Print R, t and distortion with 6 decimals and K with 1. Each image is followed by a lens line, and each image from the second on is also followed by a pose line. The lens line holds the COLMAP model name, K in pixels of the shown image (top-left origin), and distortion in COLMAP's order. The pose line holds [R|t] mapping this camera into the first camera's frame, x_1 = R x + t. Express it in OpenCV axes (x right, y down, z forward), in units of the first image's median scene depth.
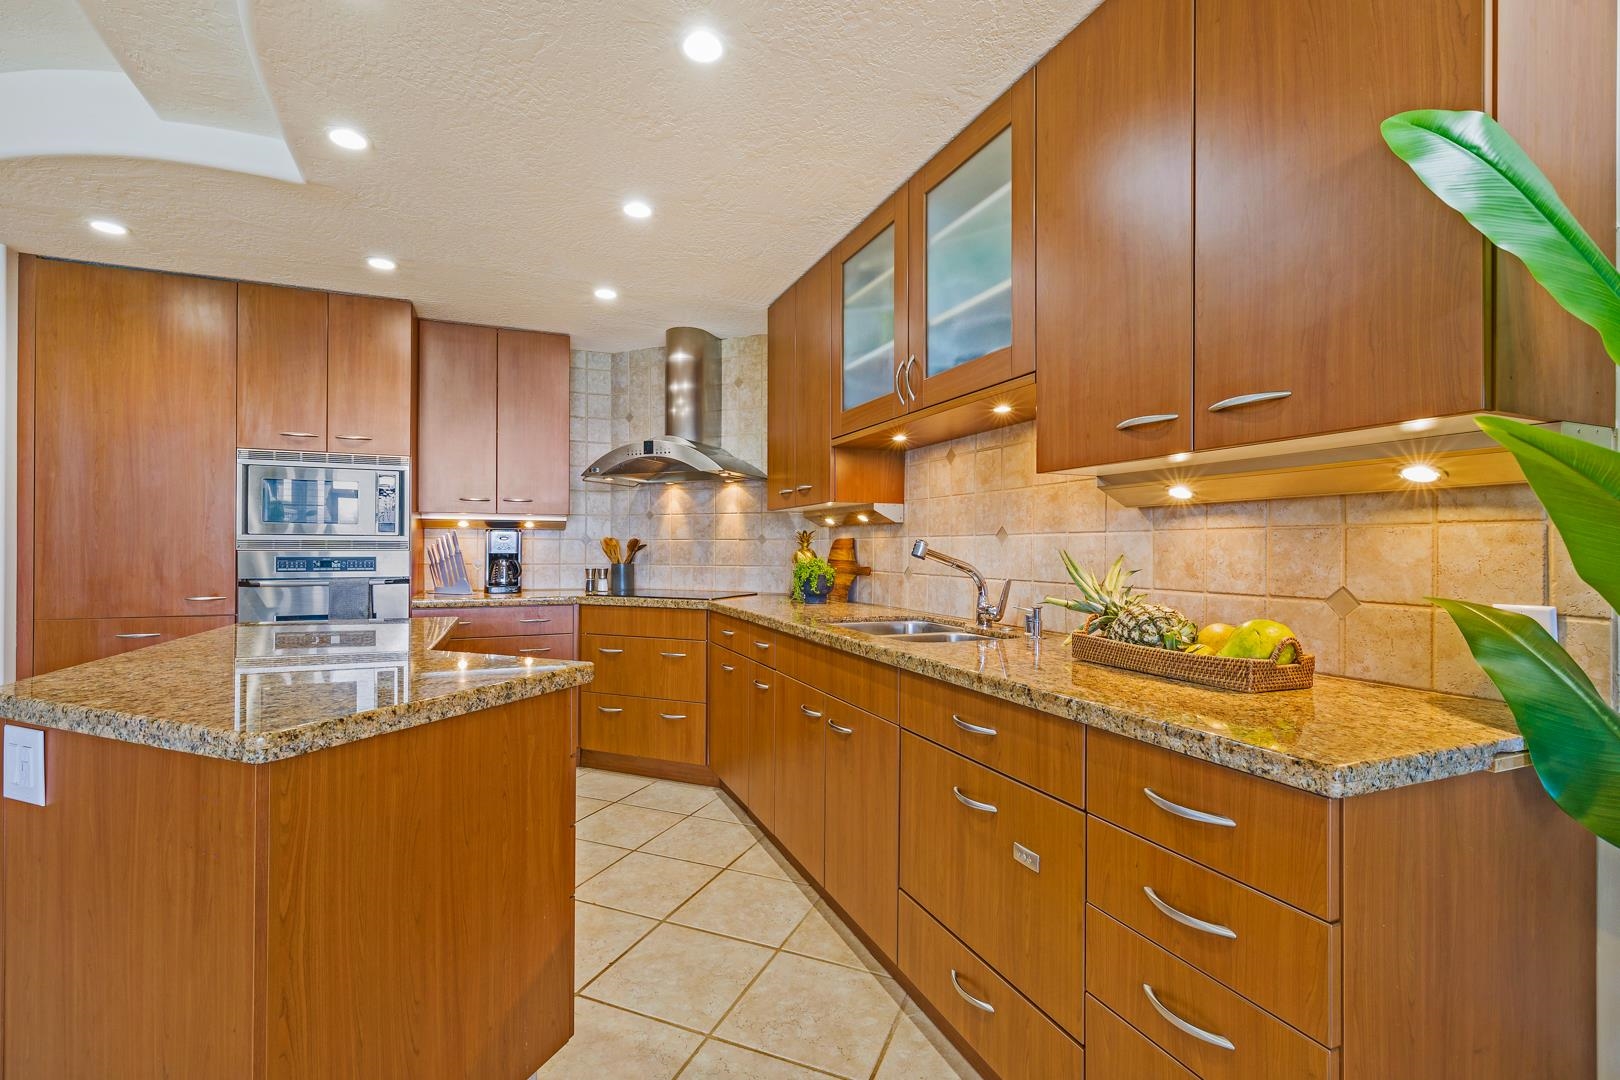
lens RADIAL K [[732.8, 0, 894.7], [0, 732.8, 552.4], [0, 0, 1]] dist [-0.001396, 0.000563]
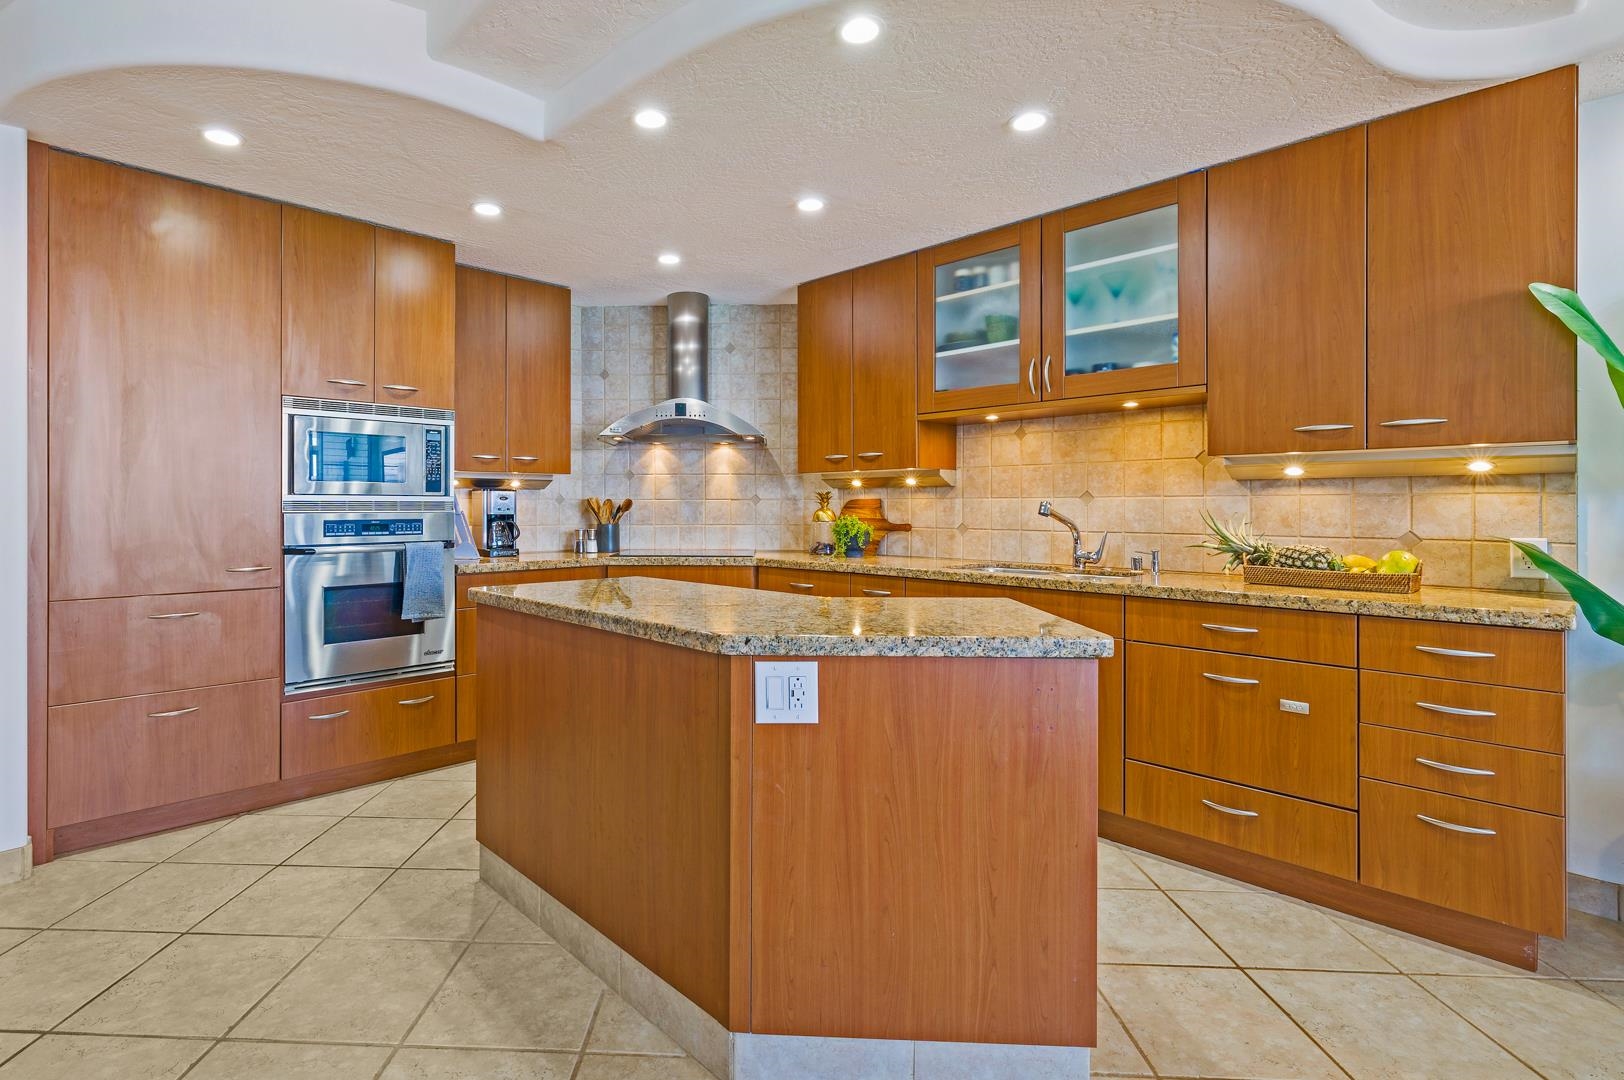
lens RADIAL K [[734.6, 0, 866.6], [0, 734.6, 516.6], [0, 0, 1]] dist [-0.001396, 0.000563]
pose [[0.934366, -0.008011, 0.356225, -0.561788], [0.004679, 0.999937, 0.010213, -0.004231], [-0.356284, -0.007876, 0.934344, -0.061493]]
